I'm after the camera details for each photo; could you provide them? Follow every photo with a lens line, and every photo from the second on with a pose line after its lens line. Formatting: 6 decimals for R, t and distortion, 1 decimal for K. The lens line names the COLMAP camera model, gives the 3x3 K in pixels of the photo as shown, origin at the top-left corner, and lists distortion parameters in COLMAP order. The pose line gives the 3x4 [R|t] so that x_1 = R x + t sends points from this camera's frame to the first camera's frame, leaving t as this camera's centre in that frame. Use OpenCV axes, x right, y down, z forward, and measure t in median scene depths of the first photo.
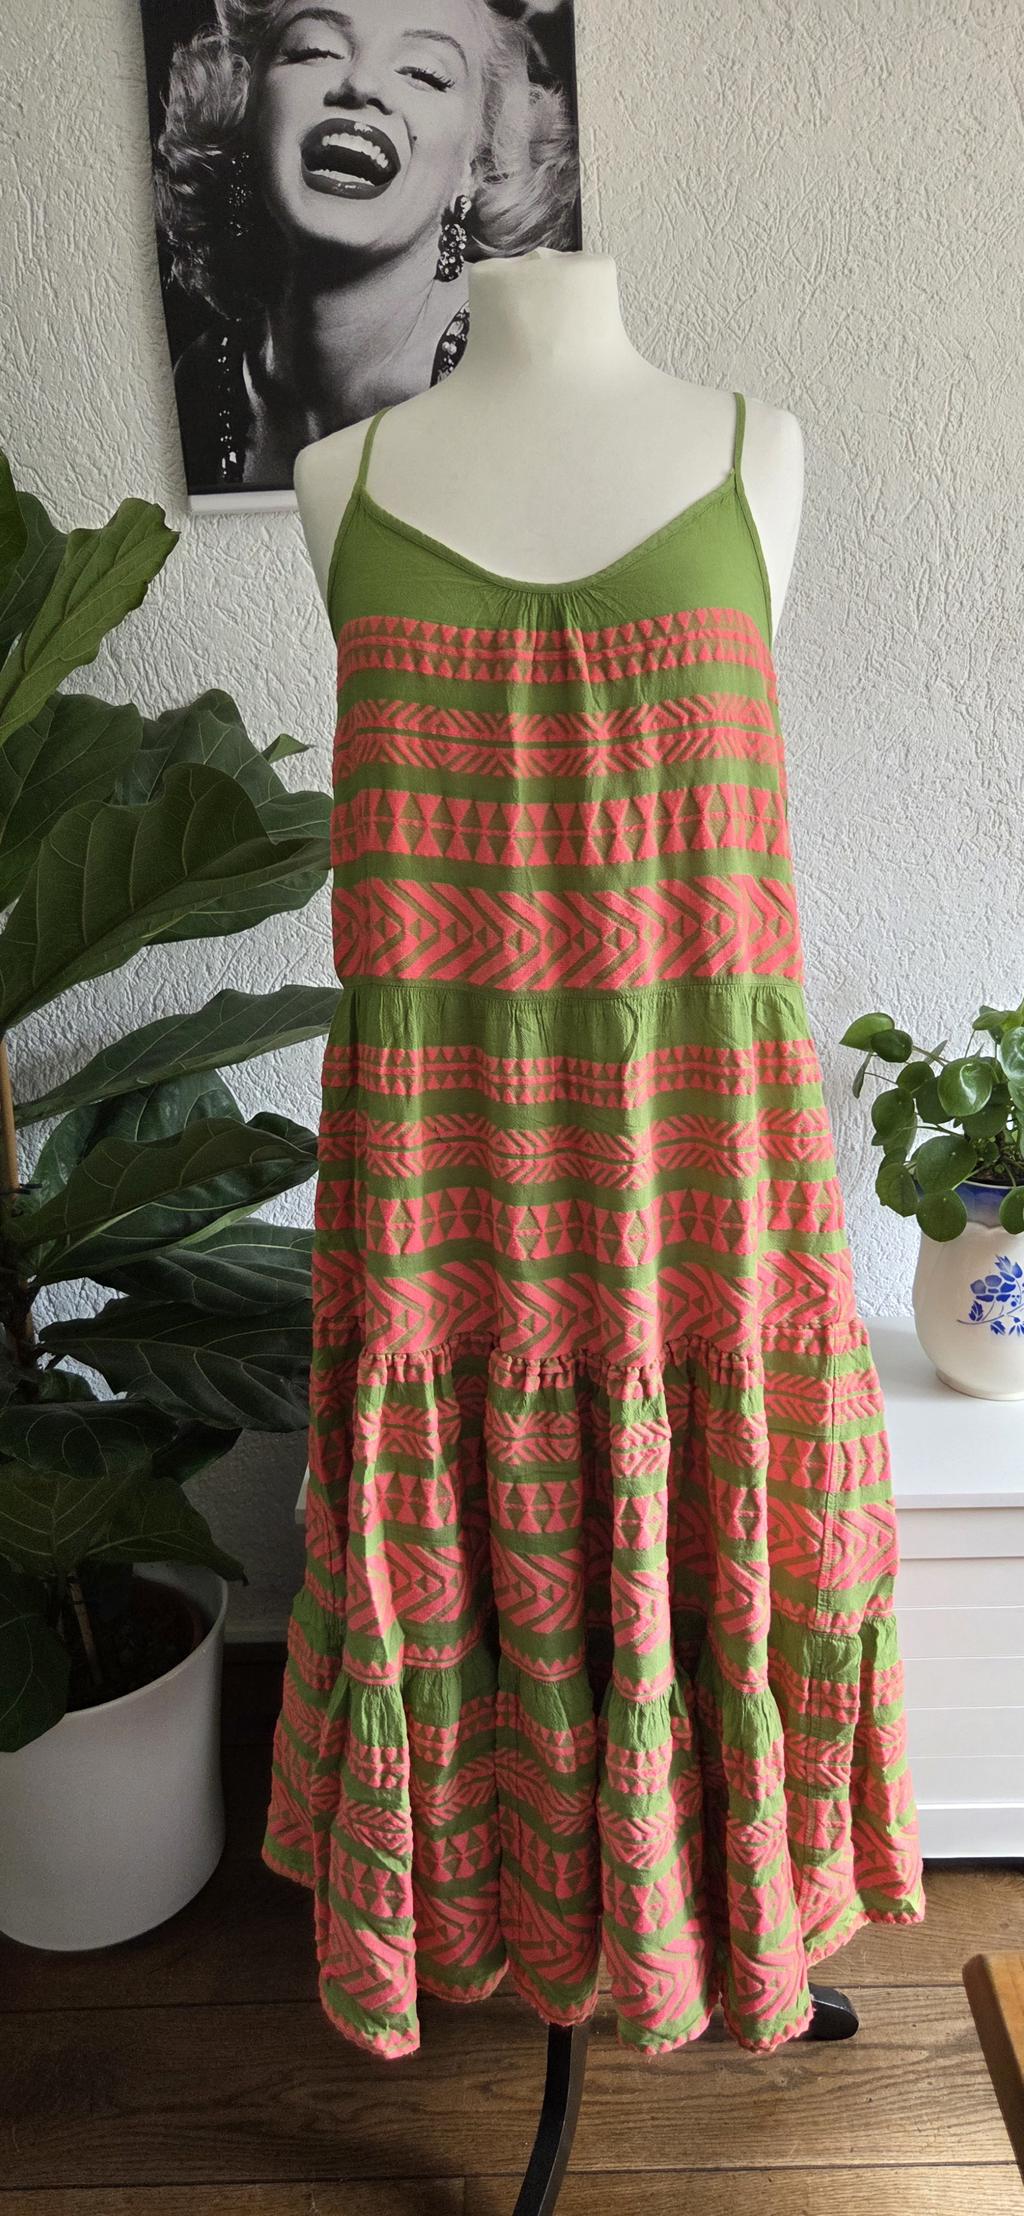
lens RADIAL K [[1496.7, 0, 519.3], [0, 1496.7, 1082.8], [0, 0, 1]] dist [0.096667, -0.076500]
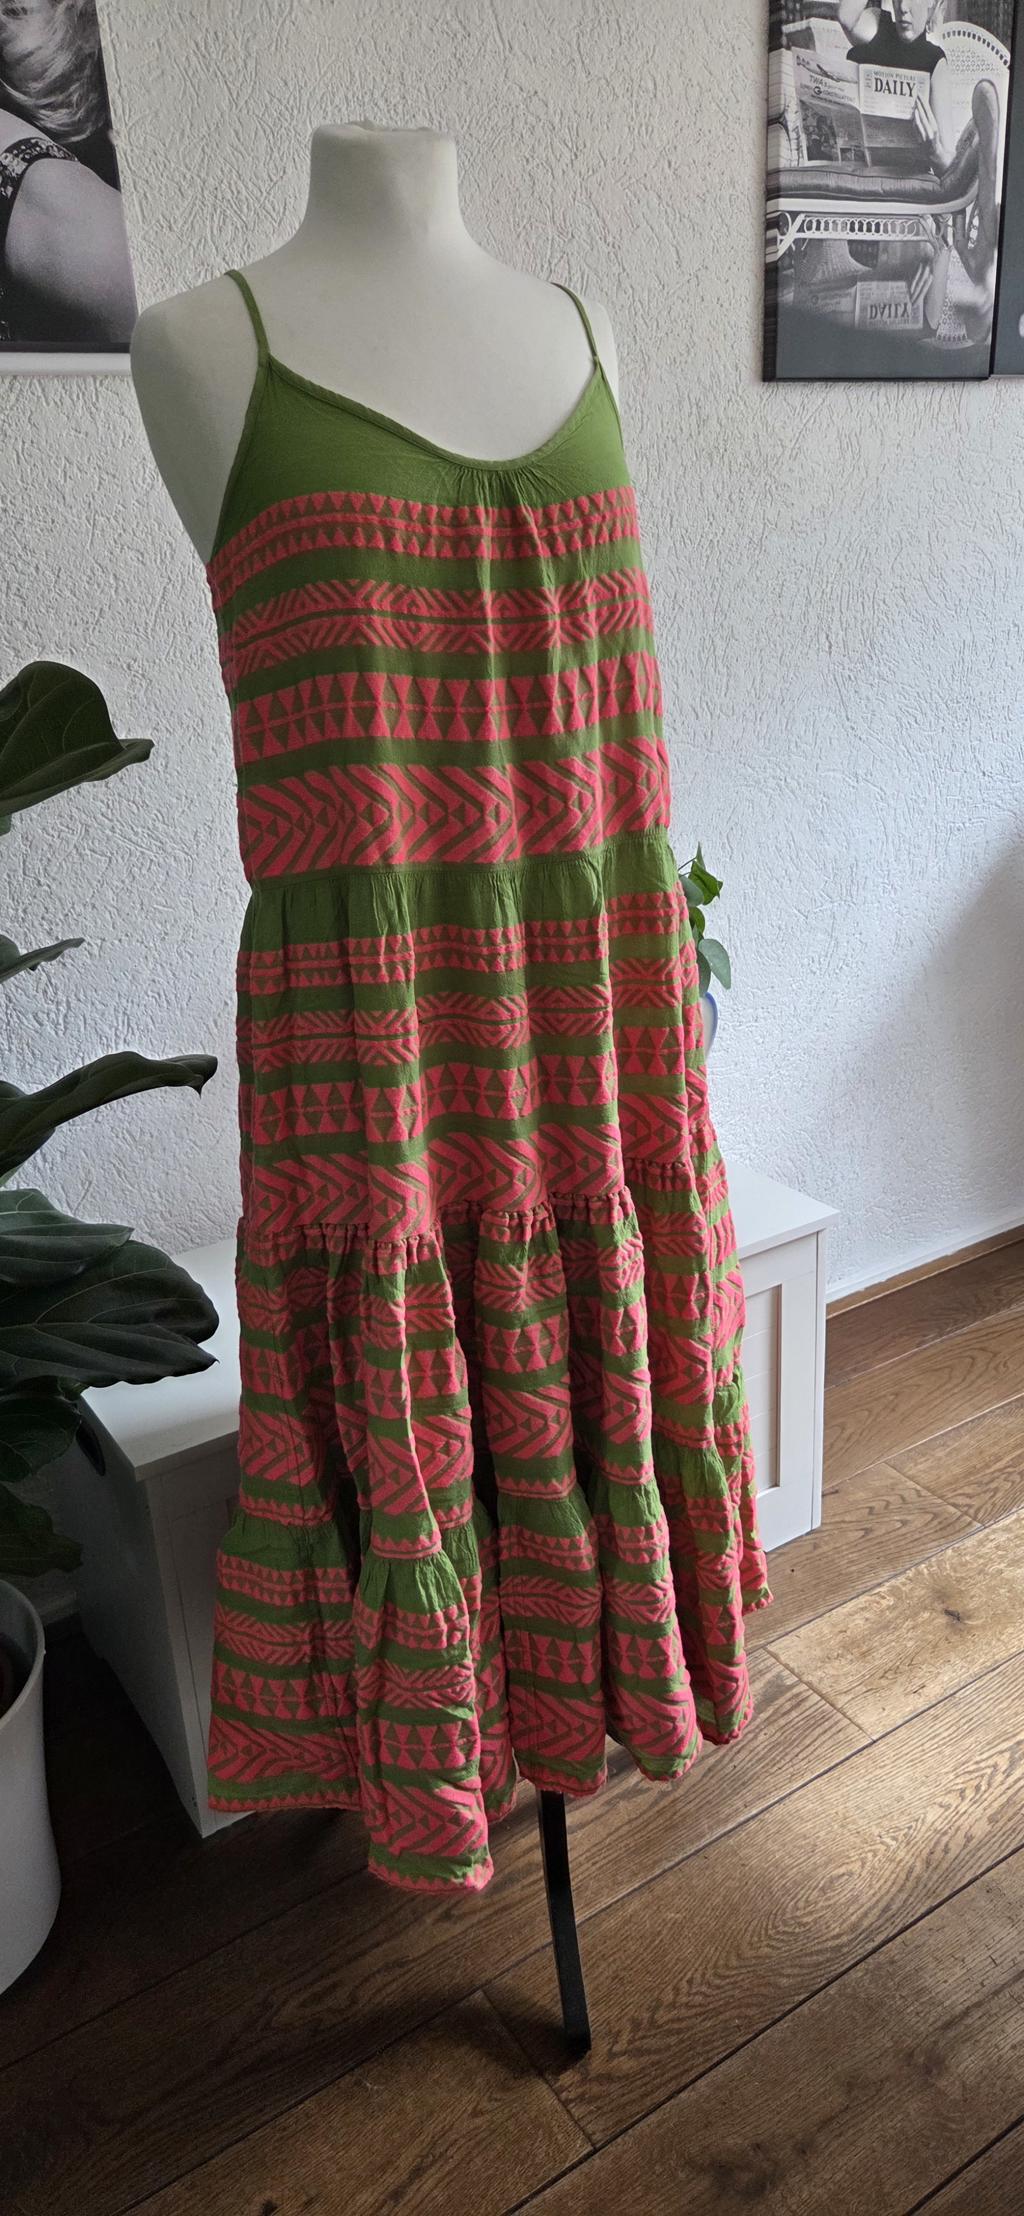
lens RADIAL K [[1496.7, 0, 519.3], [0, 1496.7, 1082.8], [0, 0, 1]] dist [0.096667, -0.076500]
pose [[0.836949, -0.192782, 0.512202, -0.553518], [0.163655, 0.981241, 0.101902, -0.014834], [-0.522239, -0.001462, 0.852798, 0.099707]]
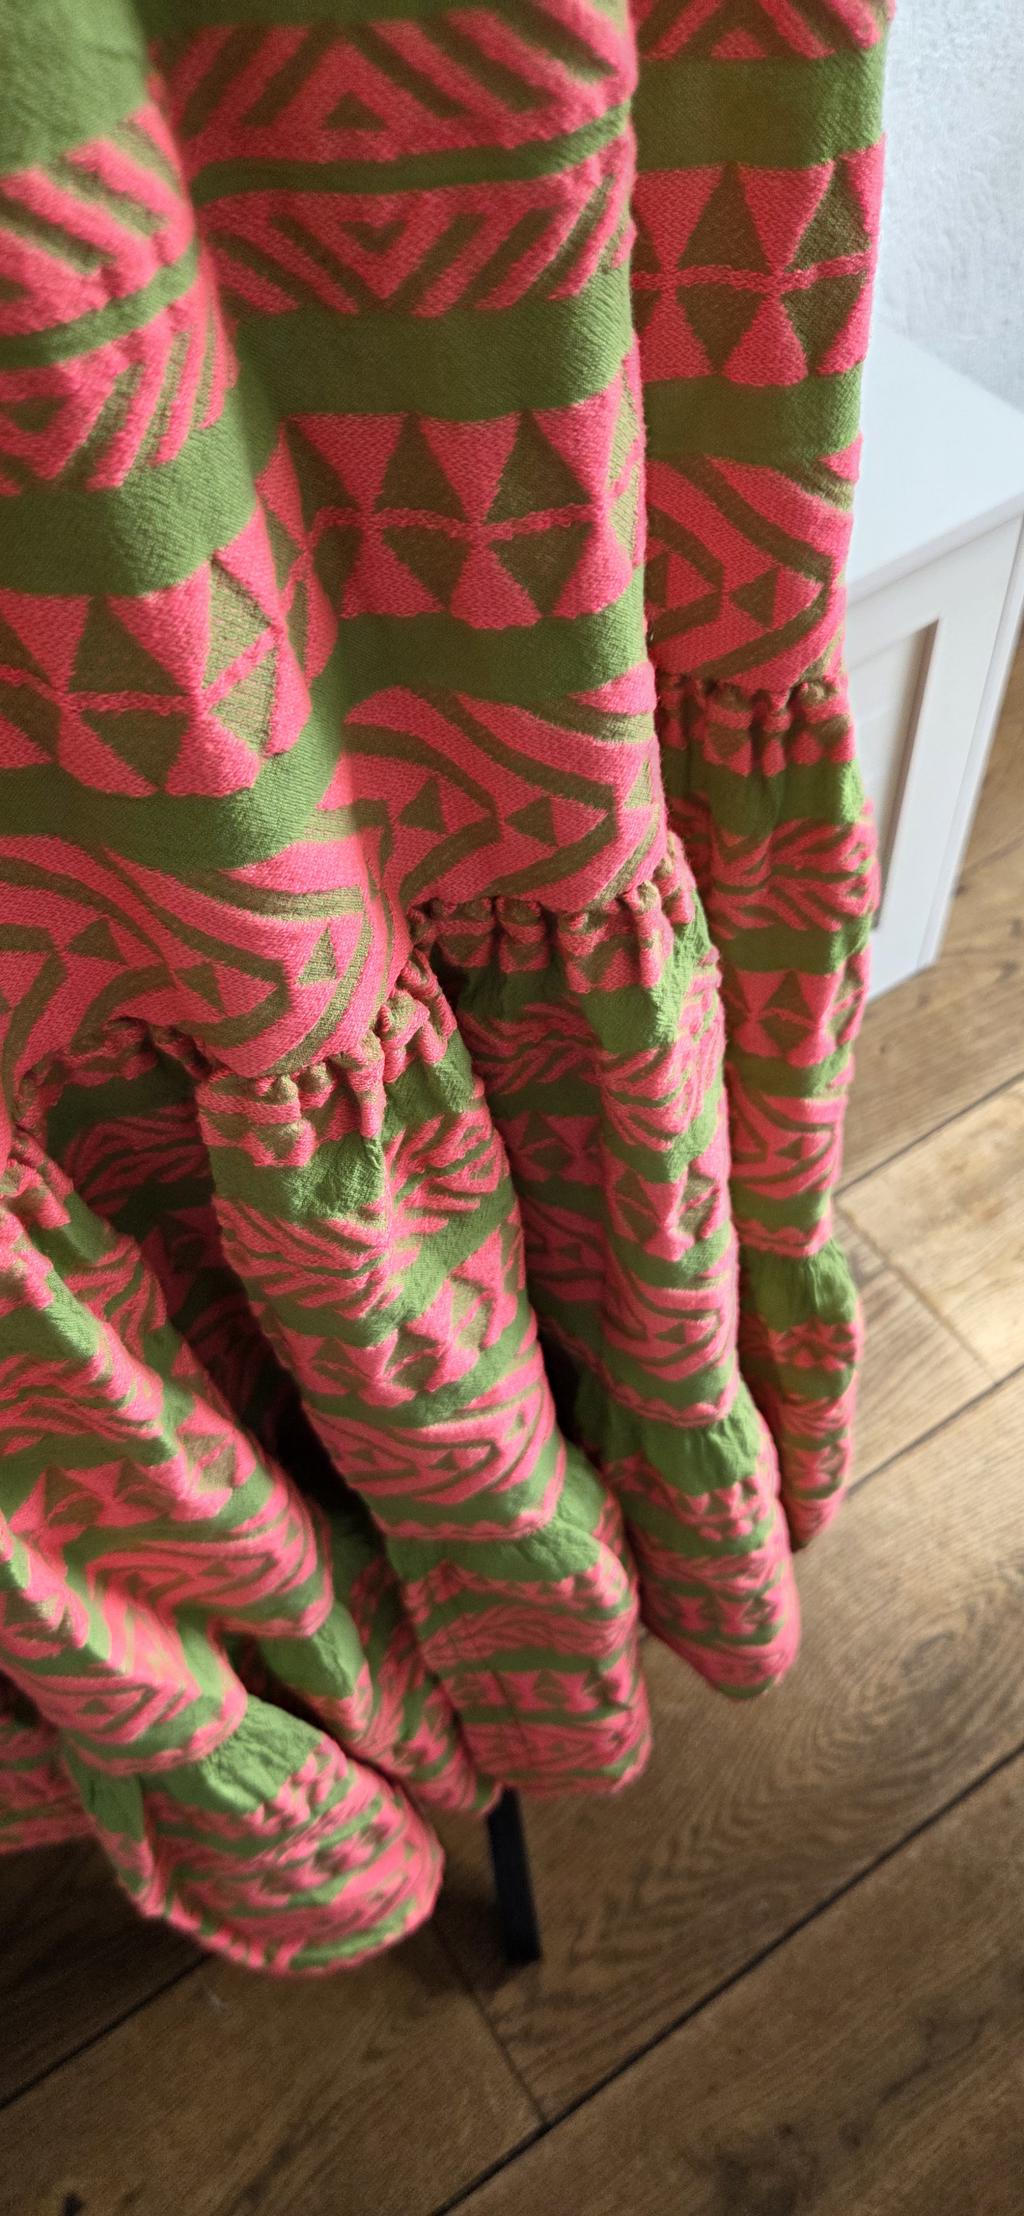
lens RADIAL K [[1496.7, 0, 519.3], [0, 1496.7, 1082.8], [0, 0, 1]] dist [0.096667, -0.076500]
pose [[0.697279, -0.599064, 0.393605, -0.092764], [0.243043, 0.714177, 0.656416, 0.007161], [-0.674338, -0.362042, 0.643578, 0.834631]]
